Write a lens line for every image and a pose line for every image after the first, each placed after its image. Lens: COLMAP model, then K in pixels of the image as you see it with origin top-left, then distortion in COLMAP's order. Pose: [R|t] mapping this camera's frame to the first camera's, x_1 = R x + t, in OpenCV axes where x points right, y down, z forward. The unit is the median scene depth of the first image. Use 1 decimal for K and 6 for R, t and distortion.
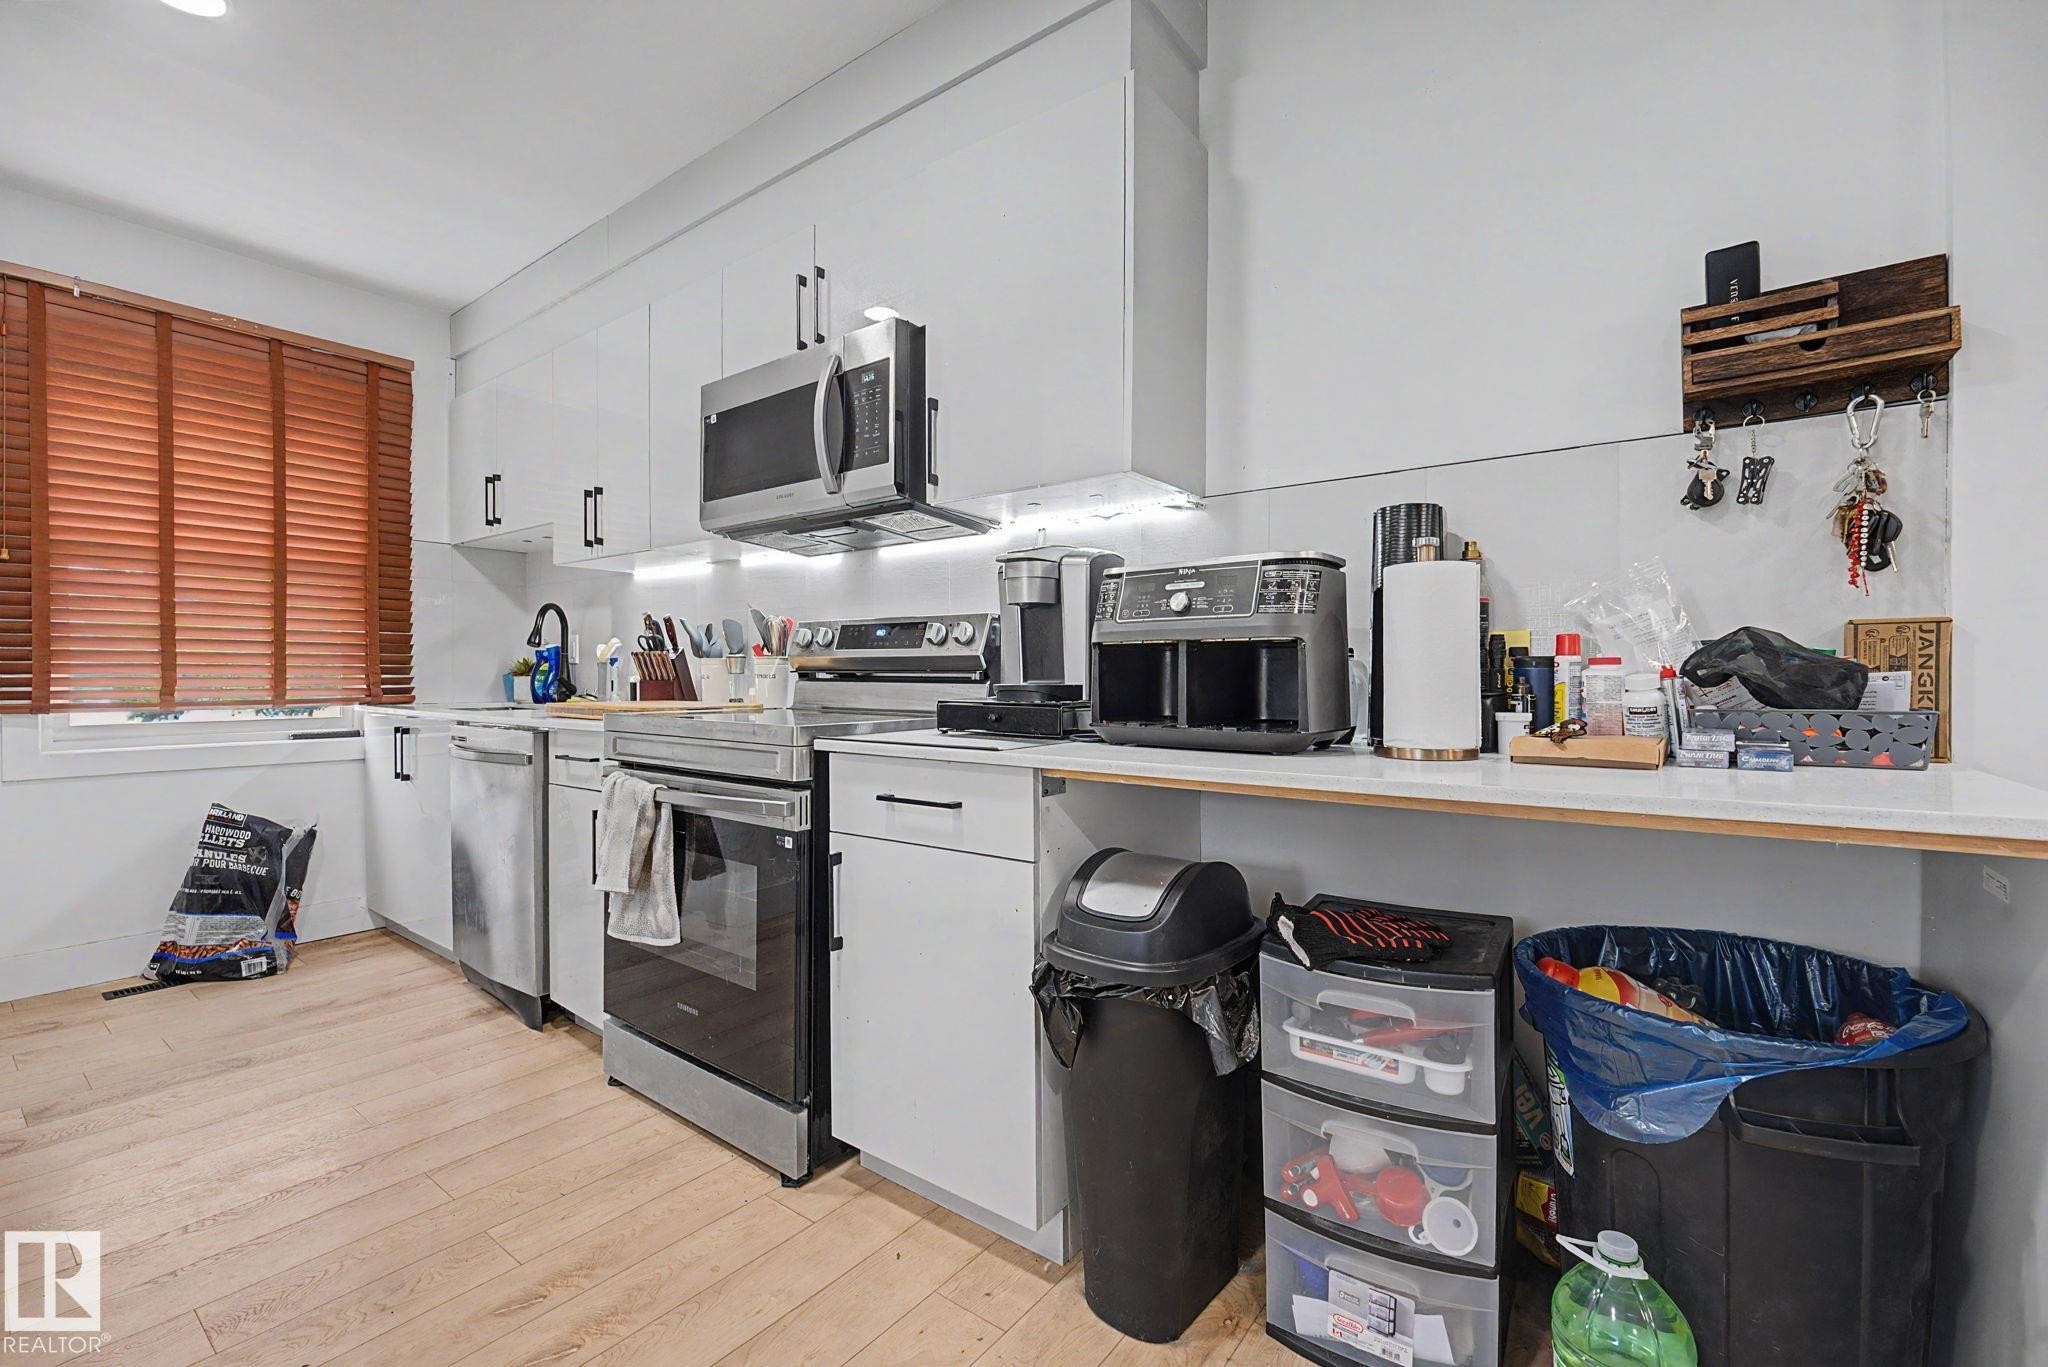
lens RADIAL K [[856.0, 0, 1025.2], [0, 856.0, 682.0], [0, 0, 1]] dist [0.019438, -0.009022]
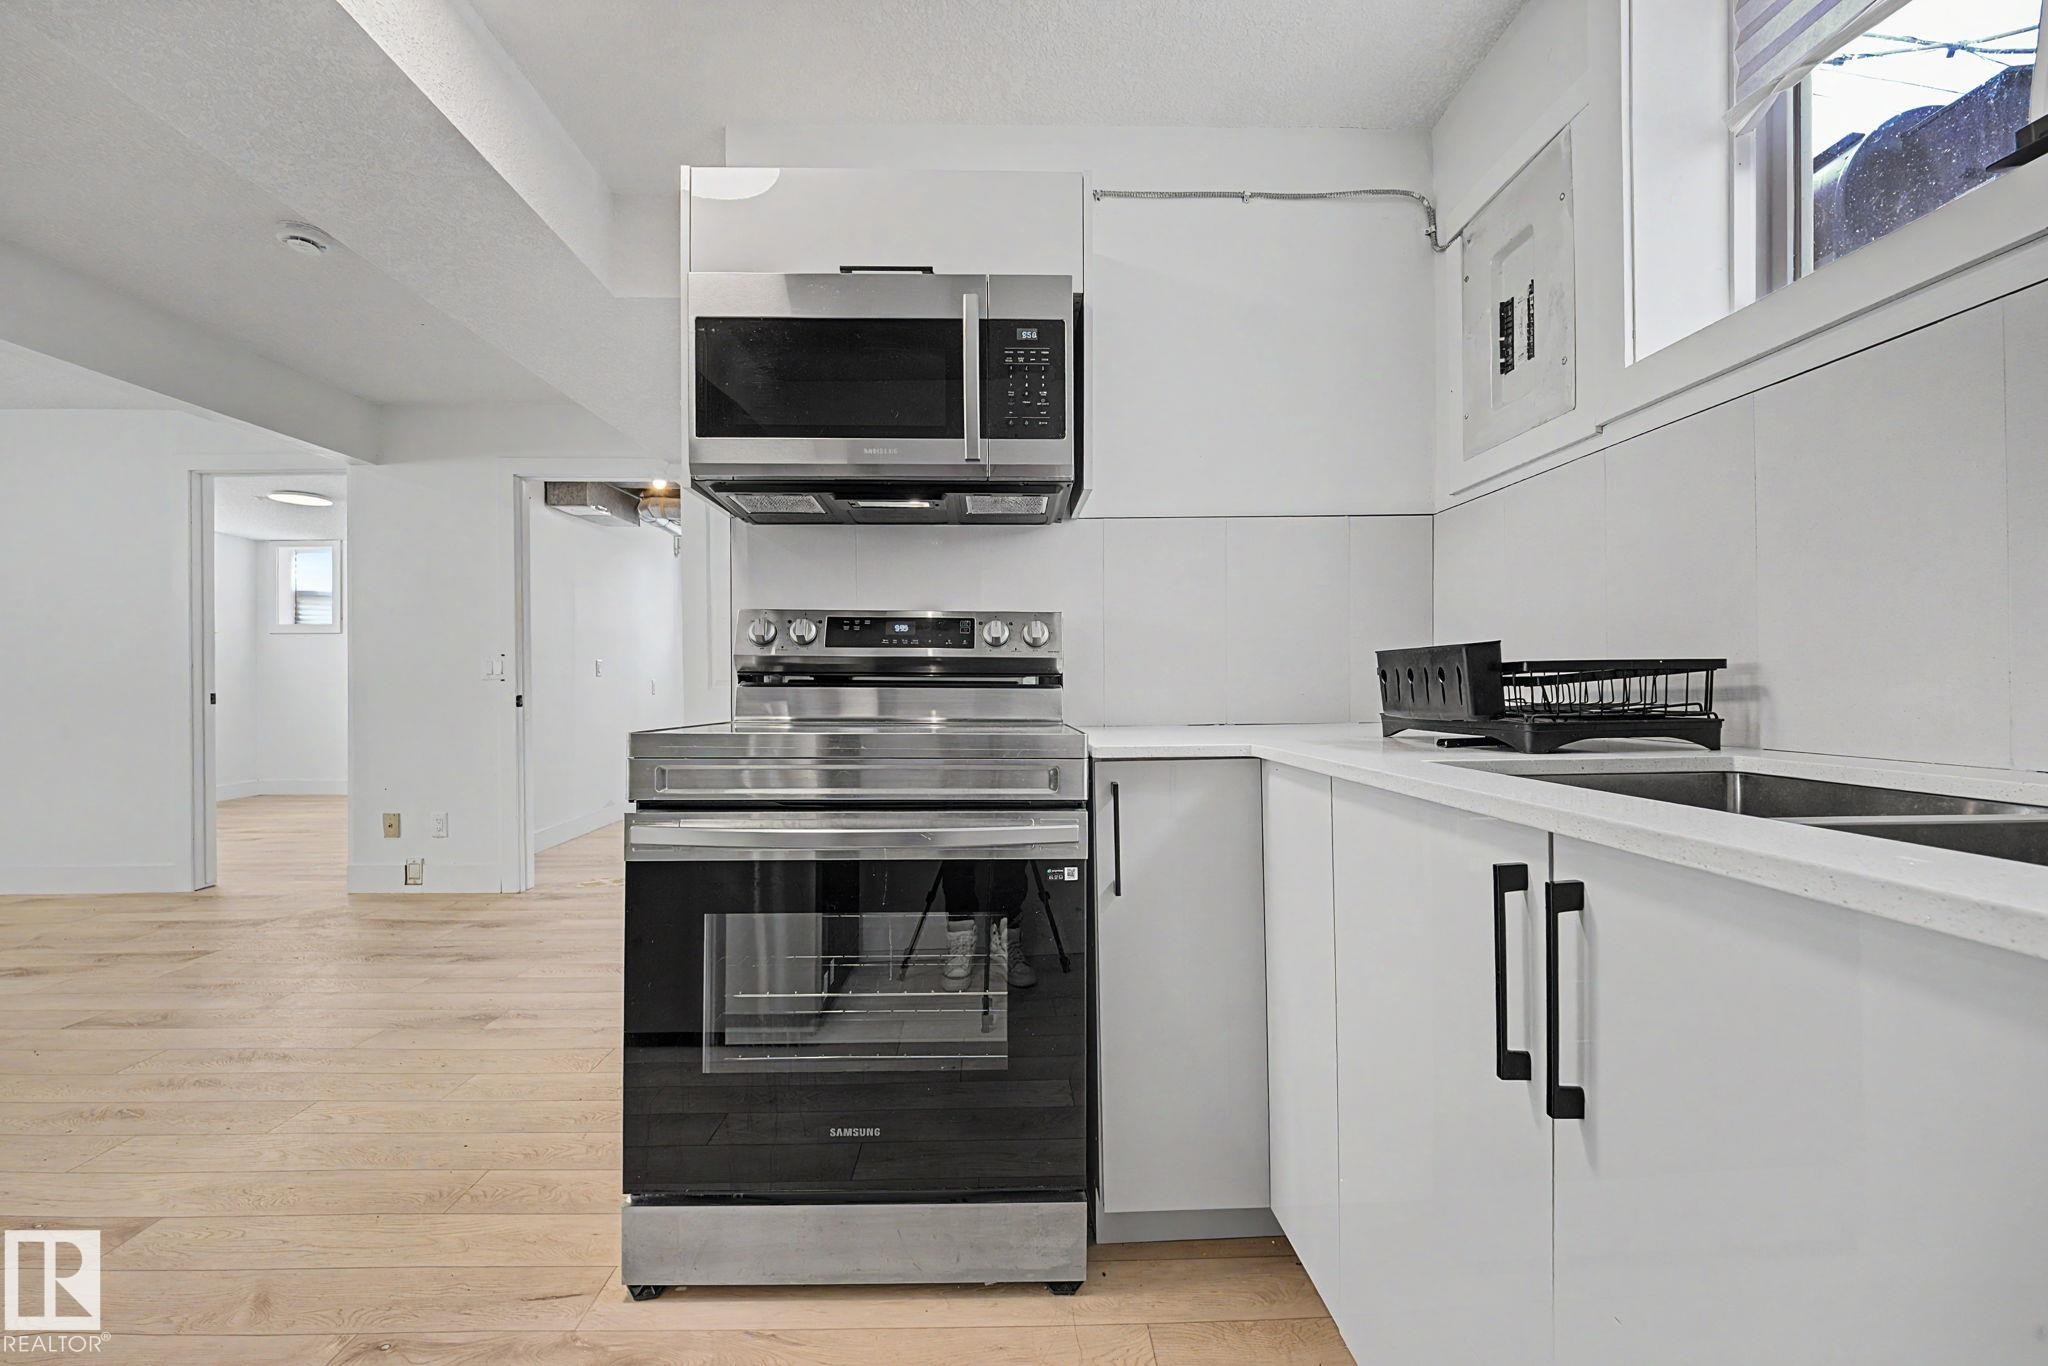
lens RADIAL K [[856.0, 0, 1025.2], [0, 856.0, 681.5], [0, 0, 1]] dist [0.019438, -0.009022]
pose [[0.783881, 0.009043, 0.620846, -1.006916], [0.007238, 0.999693, -0.023699, 0.025066], [-0.620869, 0.023071, 0.783575, 0.456284]]
